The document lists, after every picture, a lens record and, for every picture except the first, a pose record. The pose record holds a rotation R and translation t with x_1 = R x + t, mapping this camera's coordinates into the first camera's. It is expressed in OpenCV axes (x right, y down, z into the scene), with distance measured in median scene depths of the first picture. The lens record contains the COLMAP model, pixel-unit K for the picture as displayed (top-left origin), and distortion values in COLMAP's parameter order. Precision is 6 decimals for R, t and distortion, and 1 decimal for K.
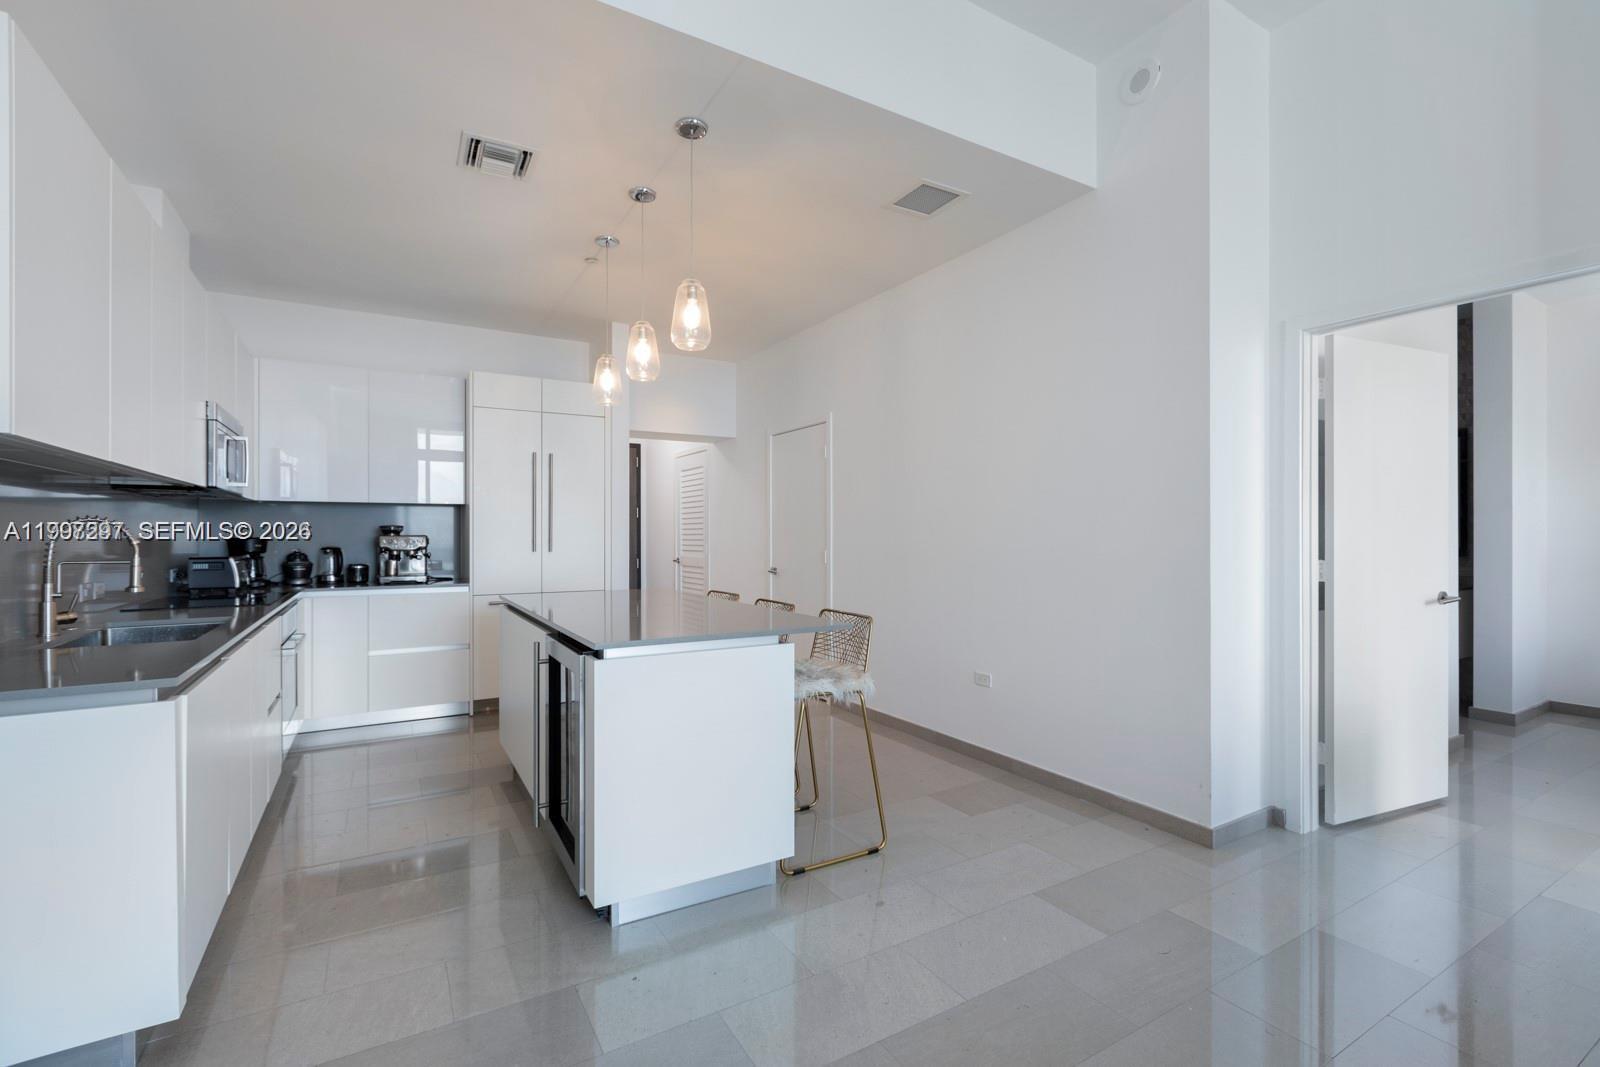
lens RADIAL K [[746.9, 0, 812.2], [0, 746.9, 528.4], [0, 0, 1]] dist [-0.002774, -0.000447]
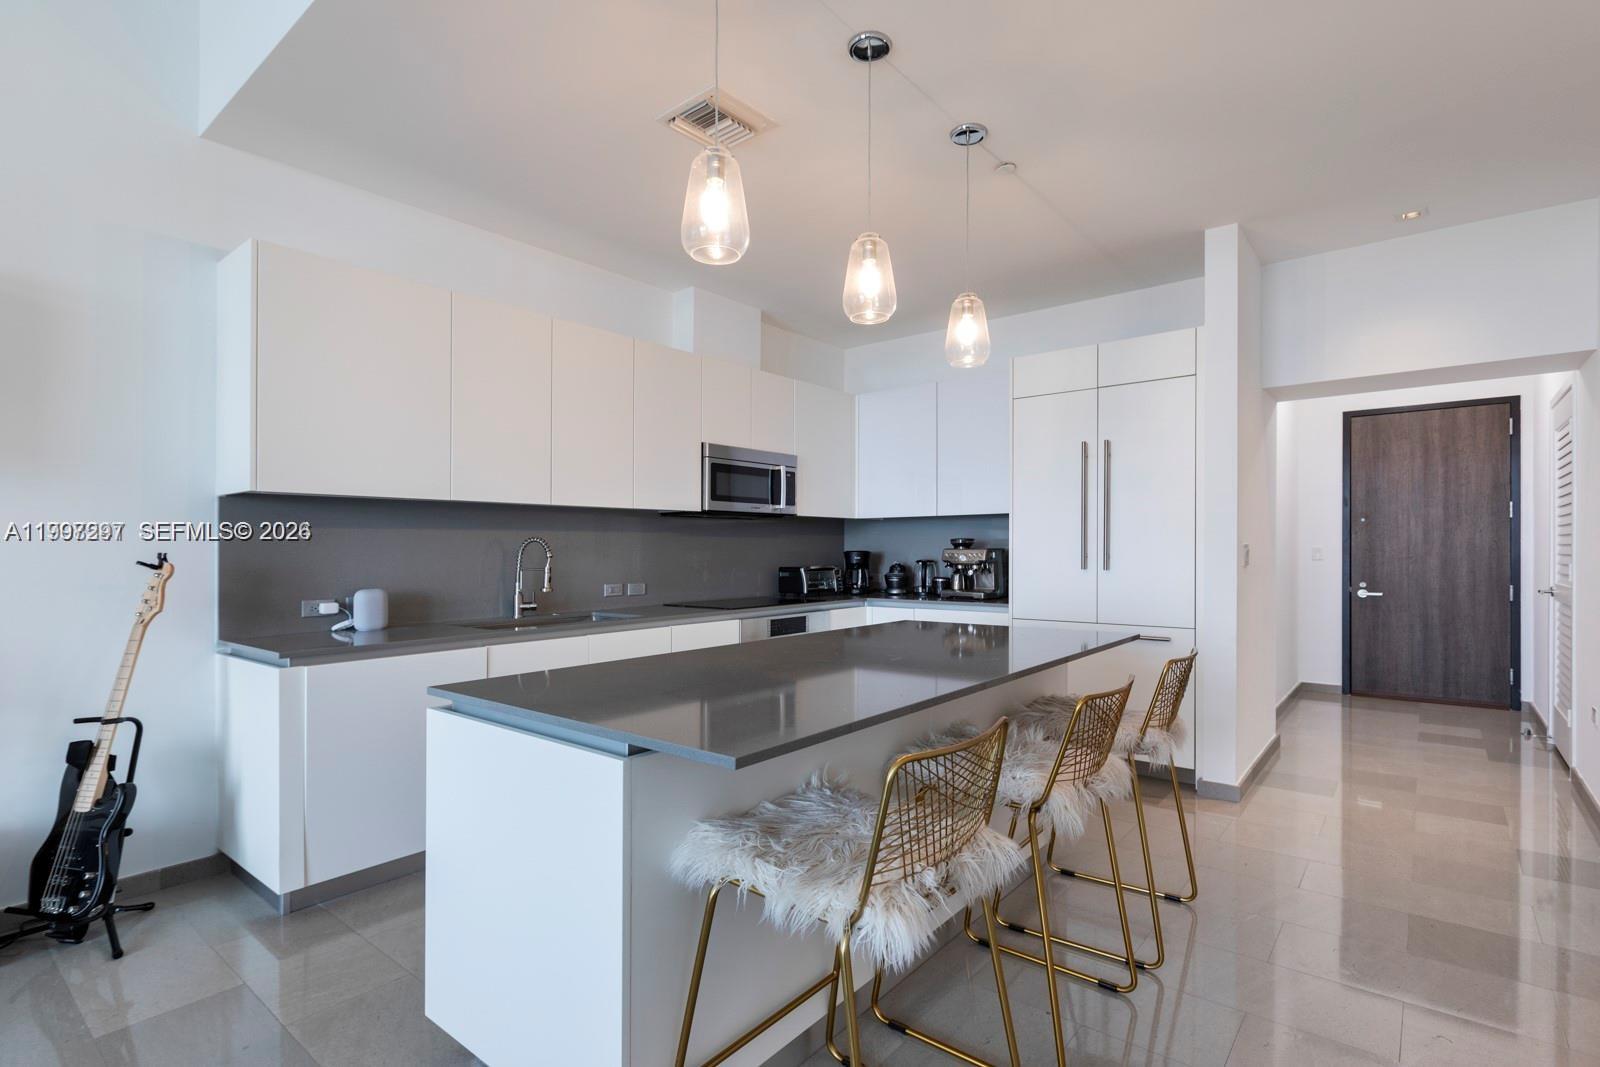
lens RADIAL K [[736.2, 0, 787.9], [0, 736.2, 551.9], [0, 0, 1]] dist [0.000558, -0.000365]
pose [[0.336405, 0.003447, -0.941711, 0.269740], [0.013245, 0.999877, 0.008392, 0.003062], [0.941624, -0.015296, 0.336318, 0.490912]]
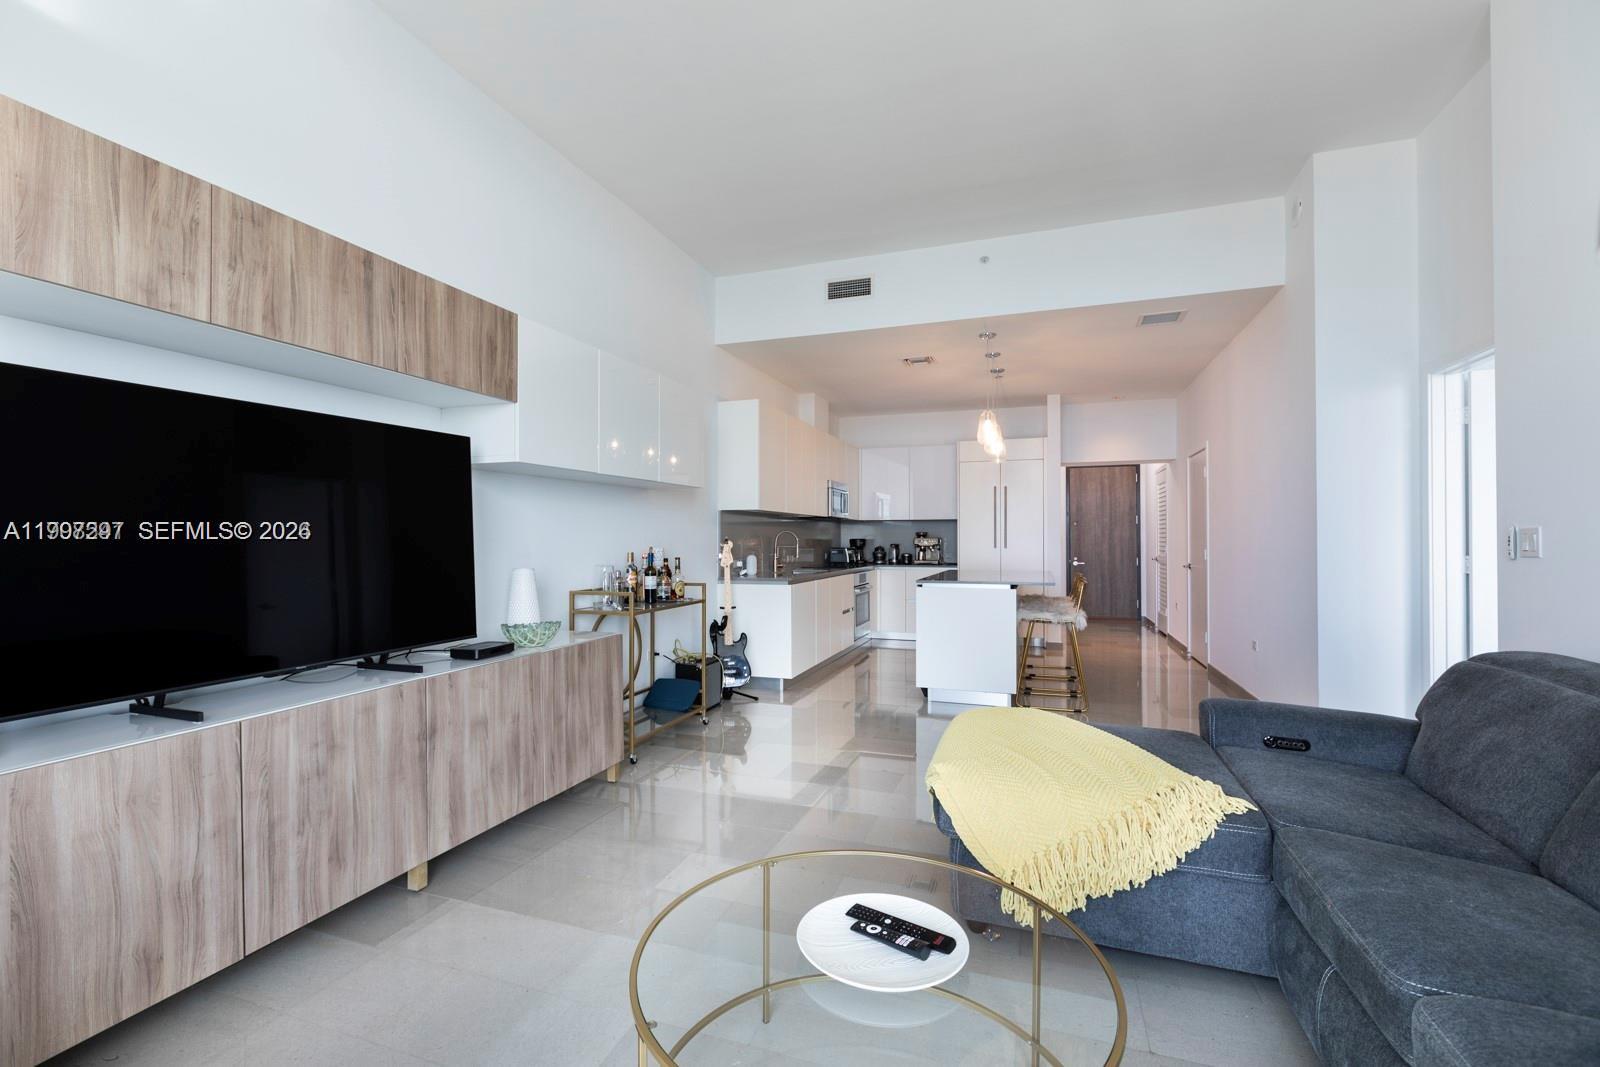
lens RADIAL K [[744.0, 0, 800.0], [0, 744.0, 533.5], [0, 0, 1]] dist [0.003301, 0.001041]
pose [[0.675450, -0.006212, -0.737380, 0.579158], [0.007422, 0.999971, -0.001626, 0.000075], [0.737369, -0.004374, 0.675476, -0.437543]]
